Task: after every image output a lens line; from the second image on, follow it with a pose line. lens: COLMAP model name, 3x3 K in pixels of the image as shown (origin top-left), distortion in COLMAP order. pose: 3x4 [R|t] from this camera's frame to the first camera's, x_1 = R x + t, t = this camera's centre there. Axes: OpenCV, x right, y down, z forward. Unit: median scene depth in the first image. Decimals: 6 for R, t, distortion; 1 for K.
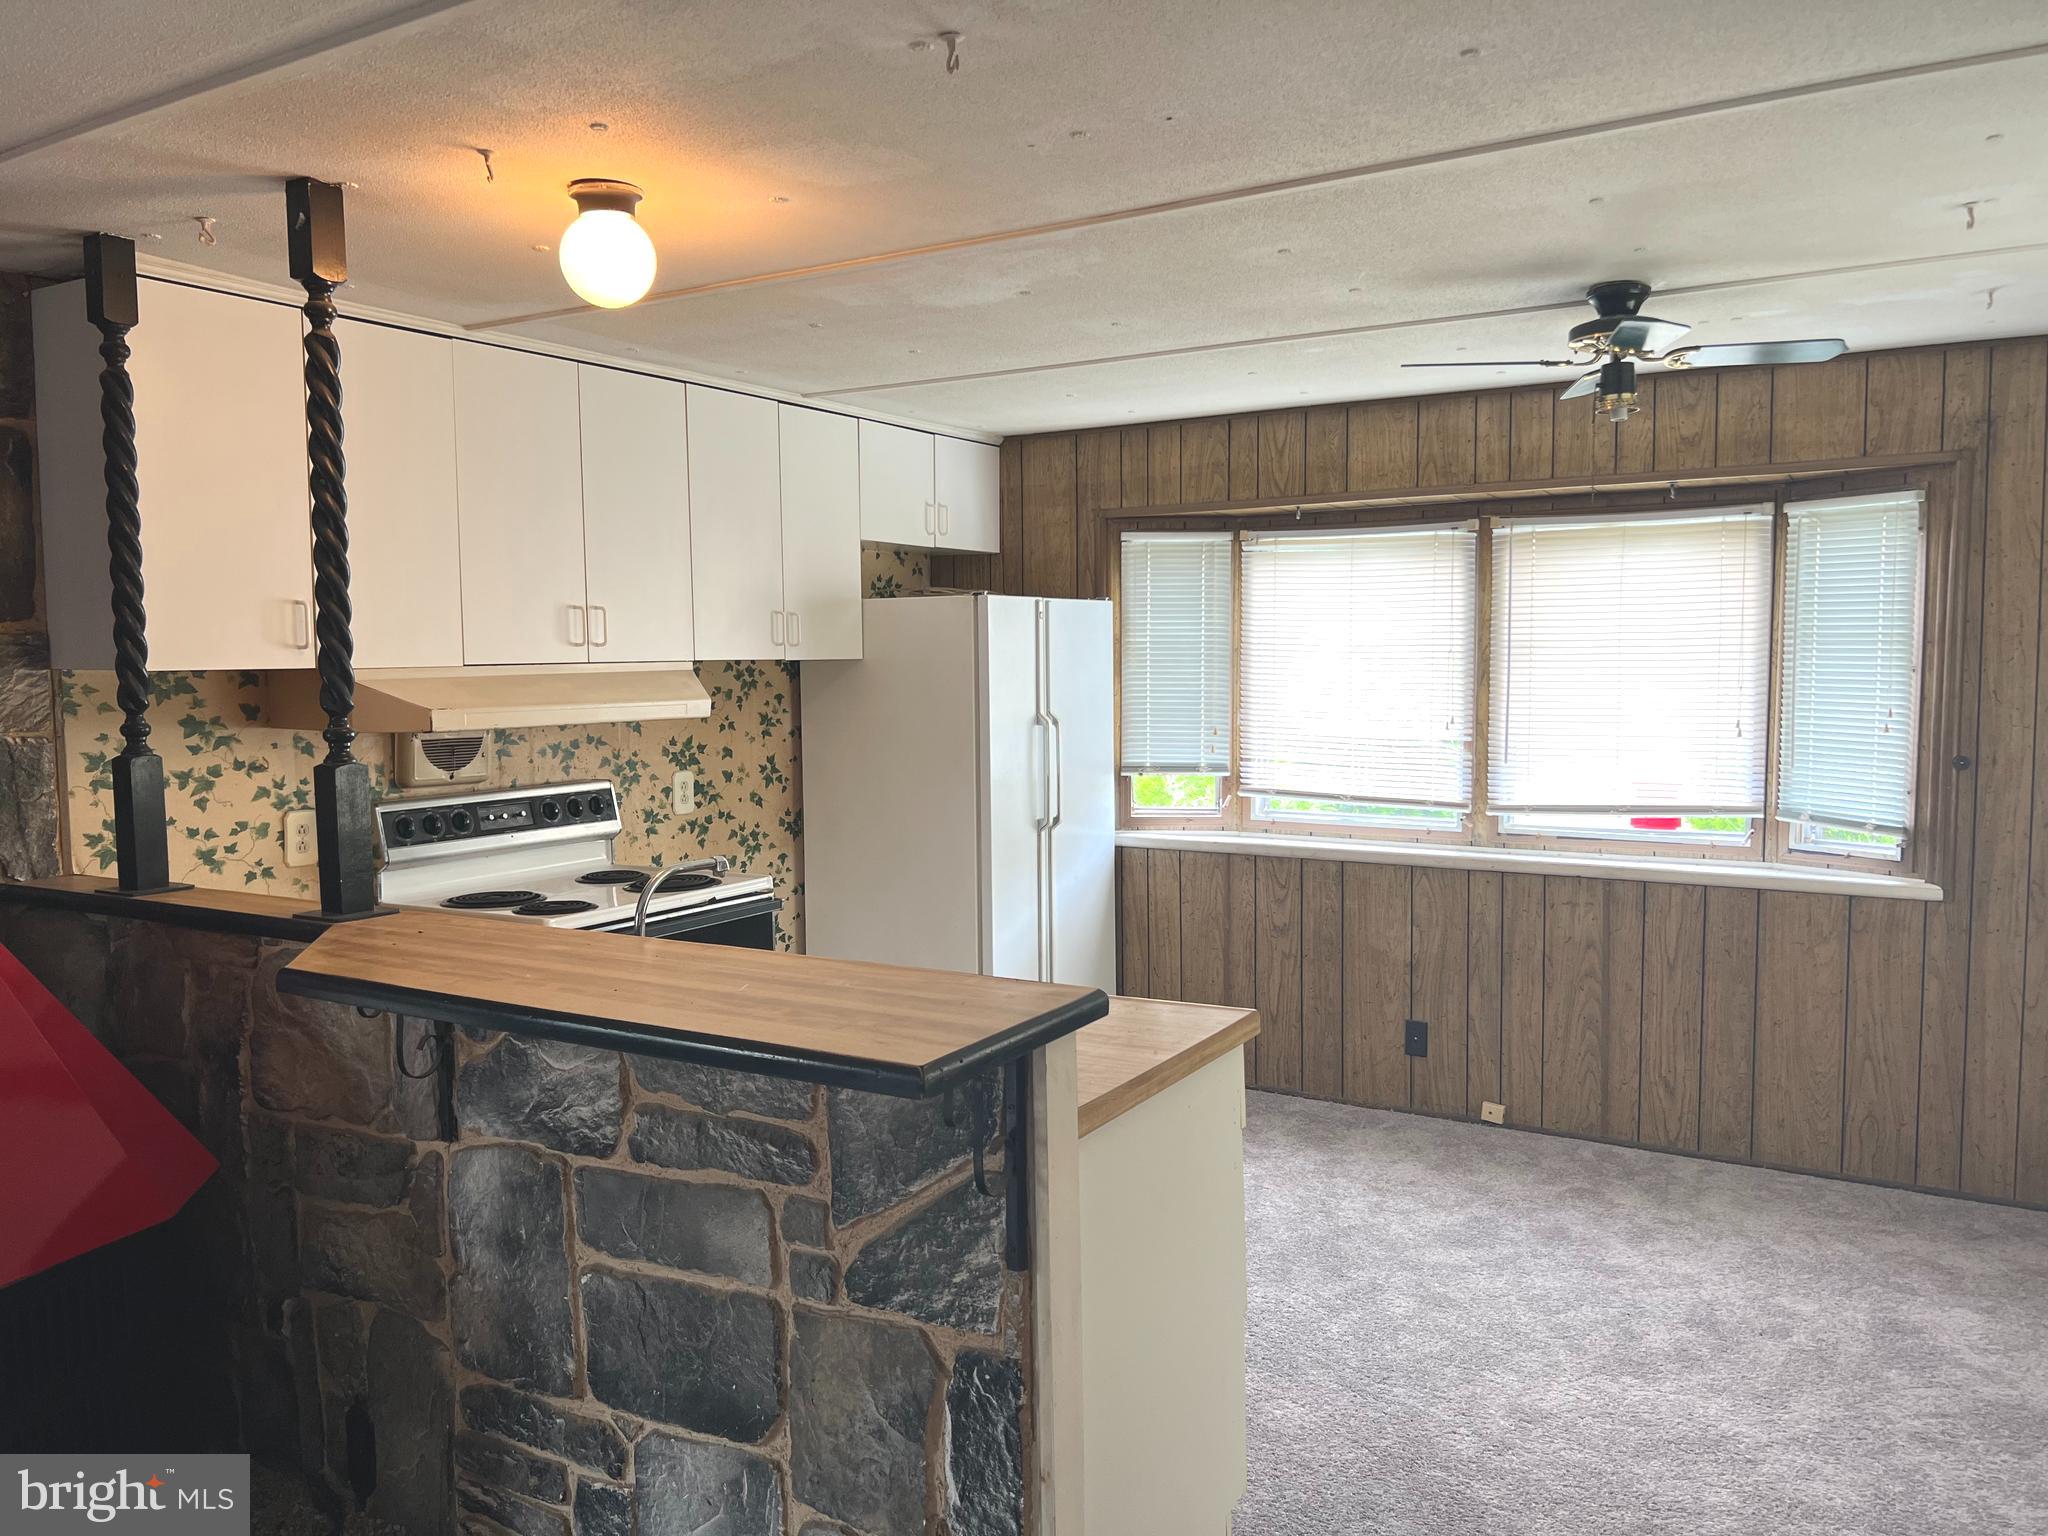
lens RADIAL K [[1609.0, 0, 989.3], [0, 1609.0, 768.4], [0, 0, 1]] dist [0.041824, -0.062983]
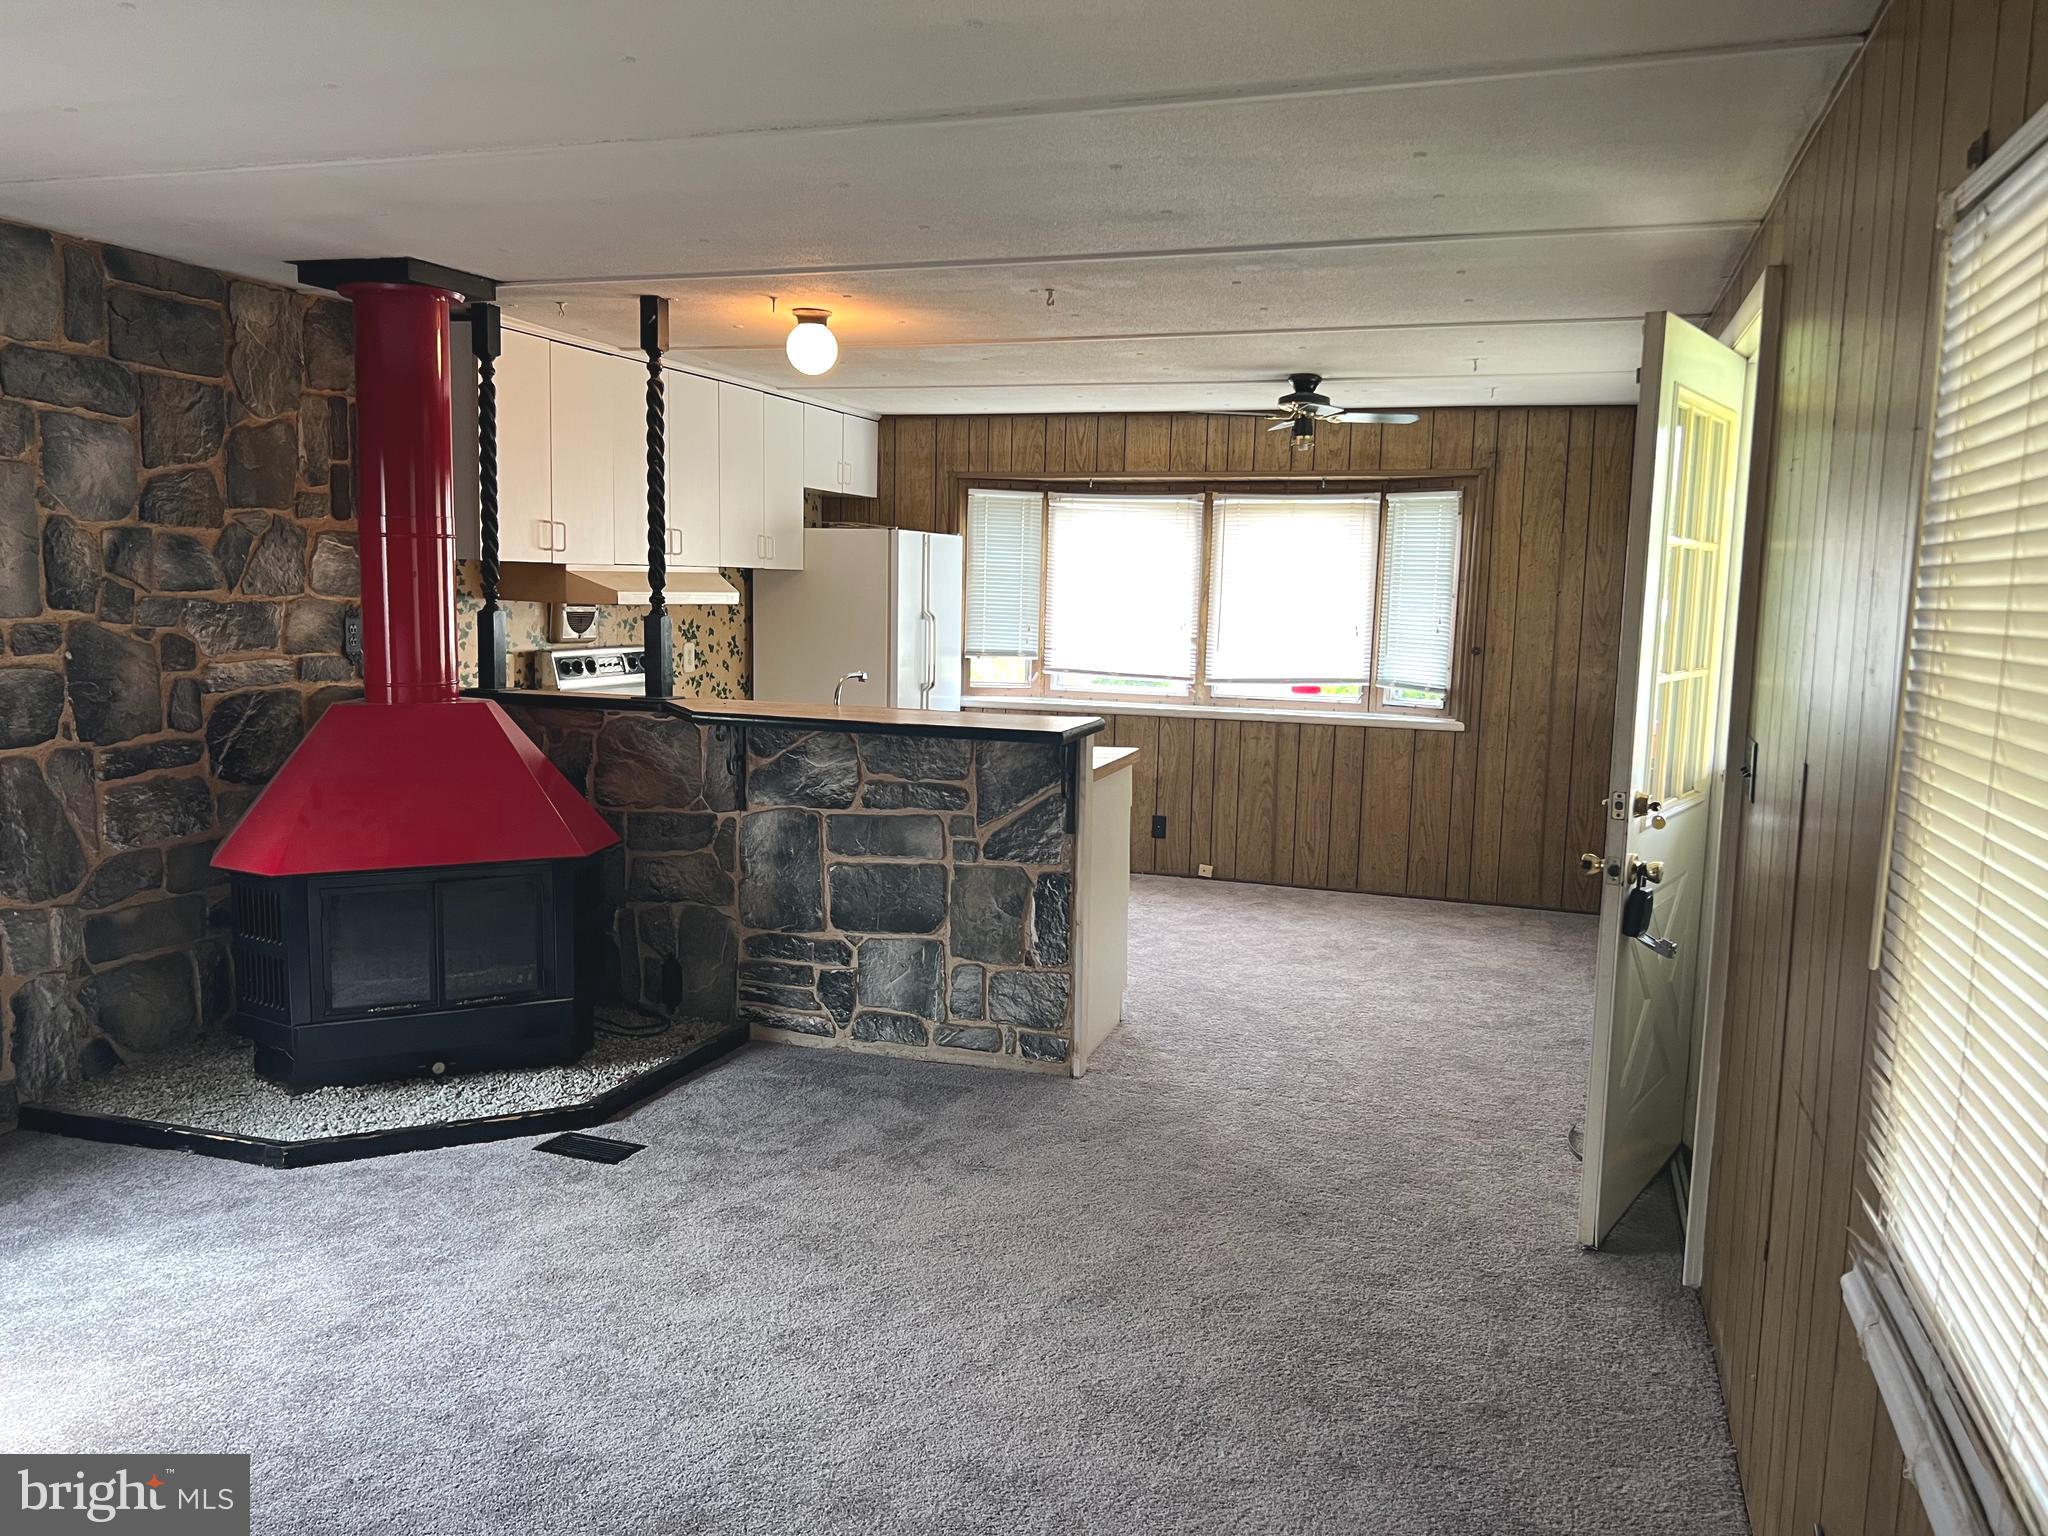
lens RADIAL K [[1513.3, 0, 1024.0], [0, 1513.3, 768.0], [0, 0, 1]] dist [0.089471, -0.143457]
pose [[0.974582, 0.004071, 0.223994, -0.375934], [-0.015999, 0.998547, 0.051462, 0.073070], [-0.223459, -0.053737, 0.973231, -0.772841]]
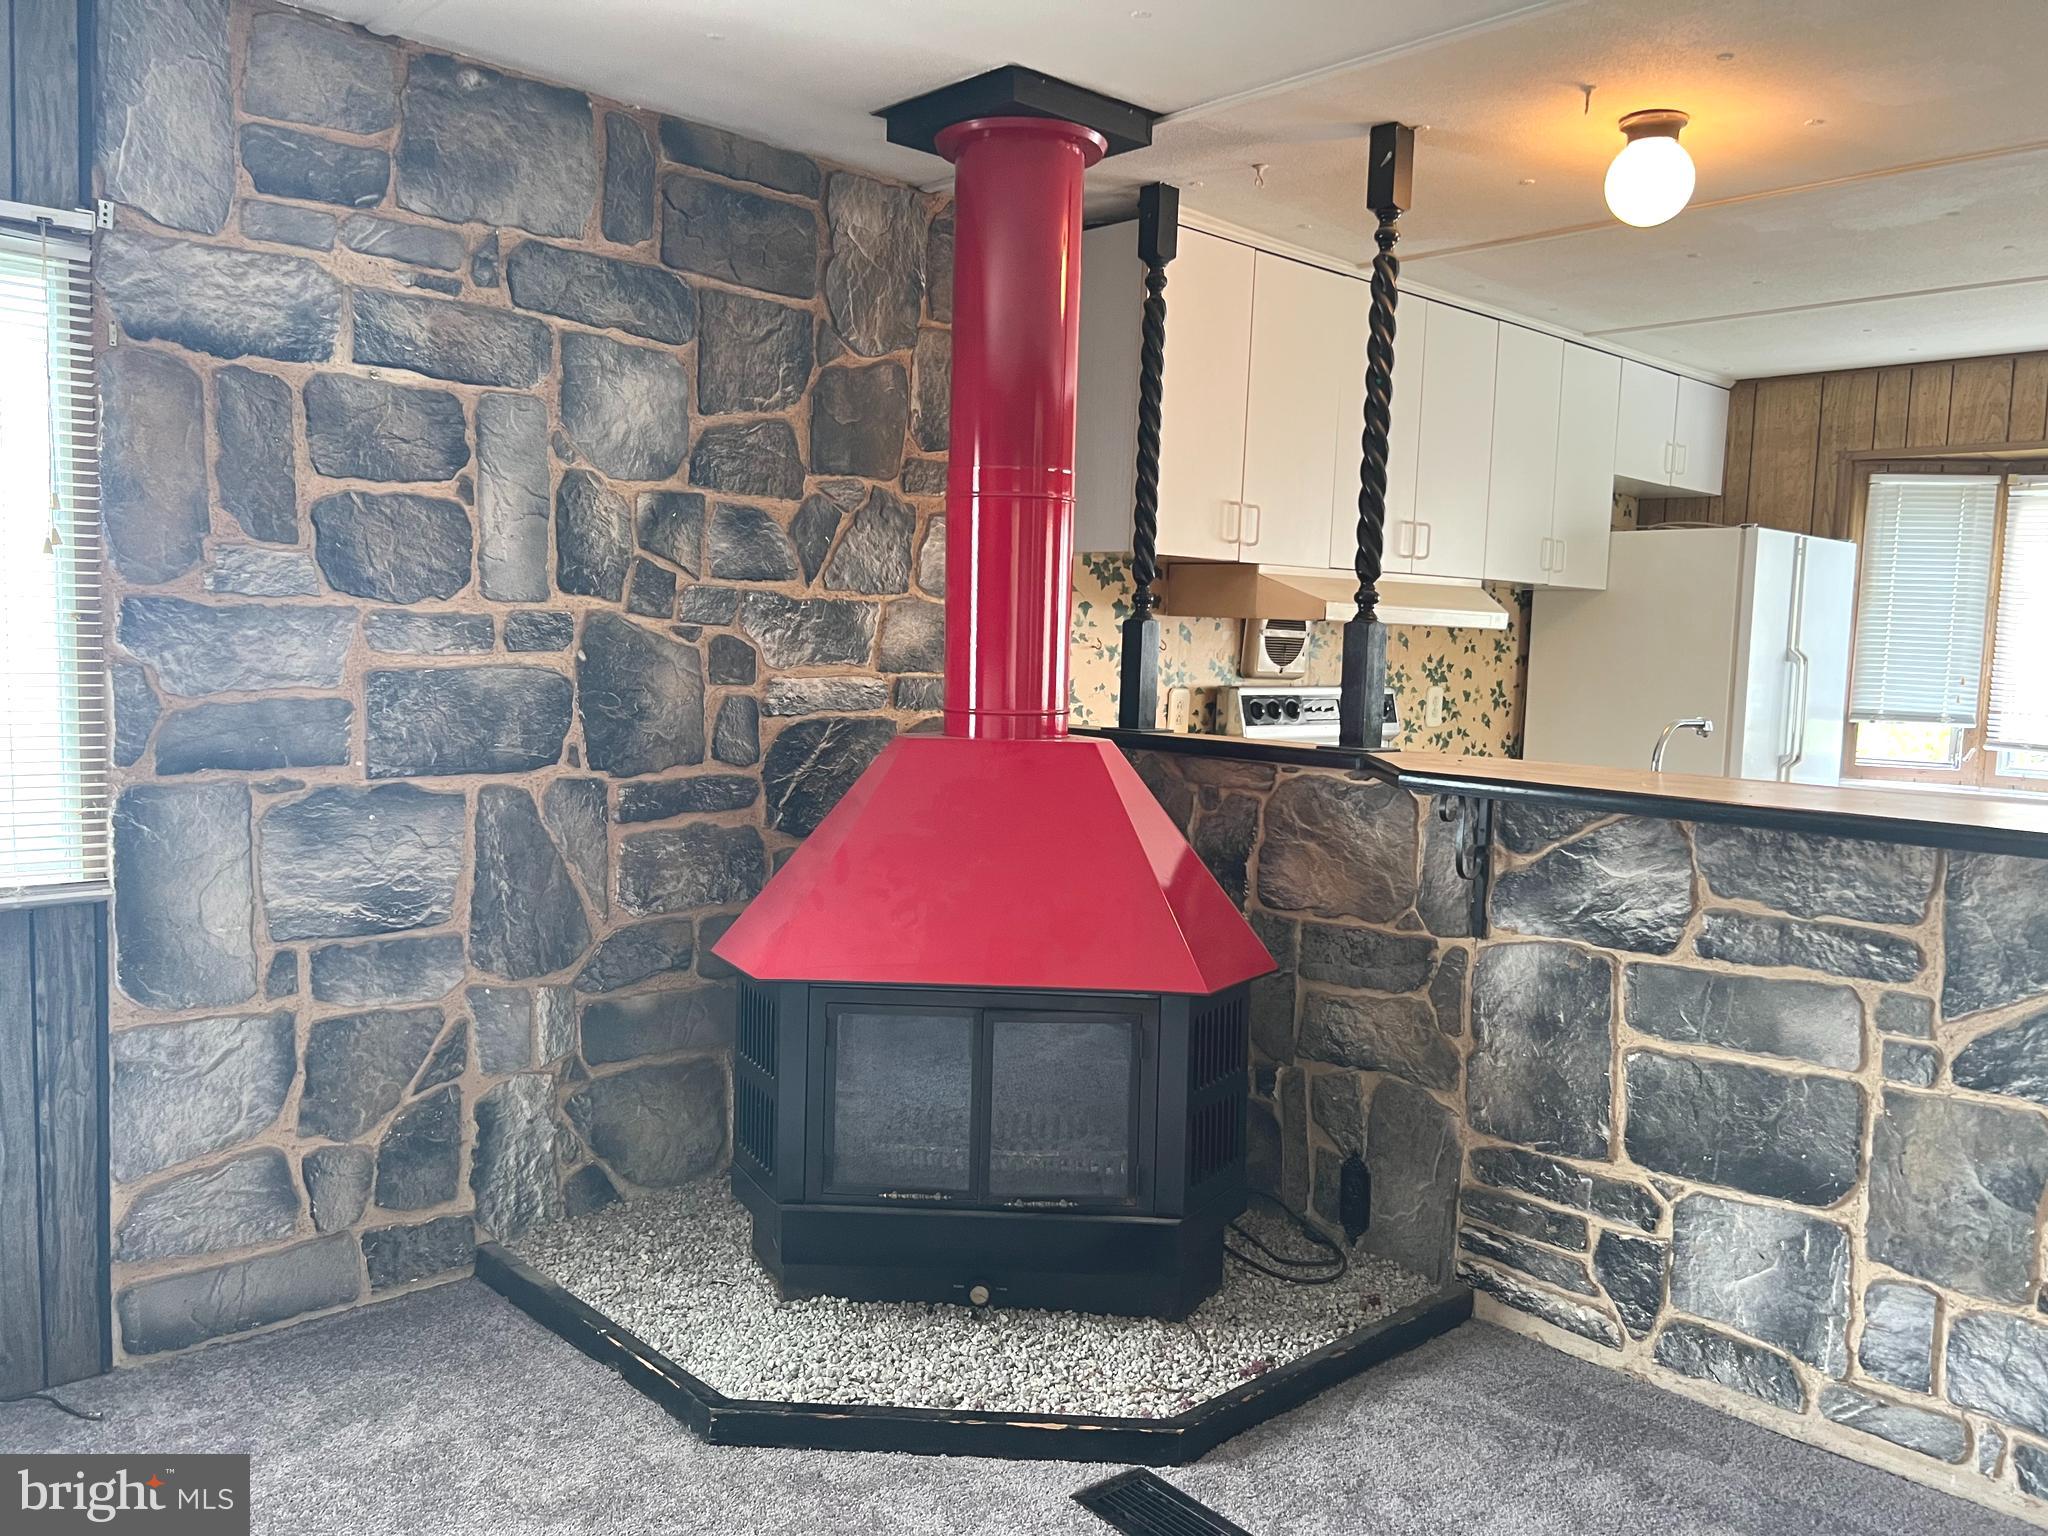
lens RADIAL K [[1583.6, 0, 1018.1], [0, 1583.6, 768.9], [0, 0, 1]] dist [0.059121, -0.063829]
pose [[0.963112, 0.062845, -0.261660, -0.329381], [-0.059124, 0.998006, 0.022080, 0.092349], [0.262525, -0.005795, 0.964908, -0.191247]]
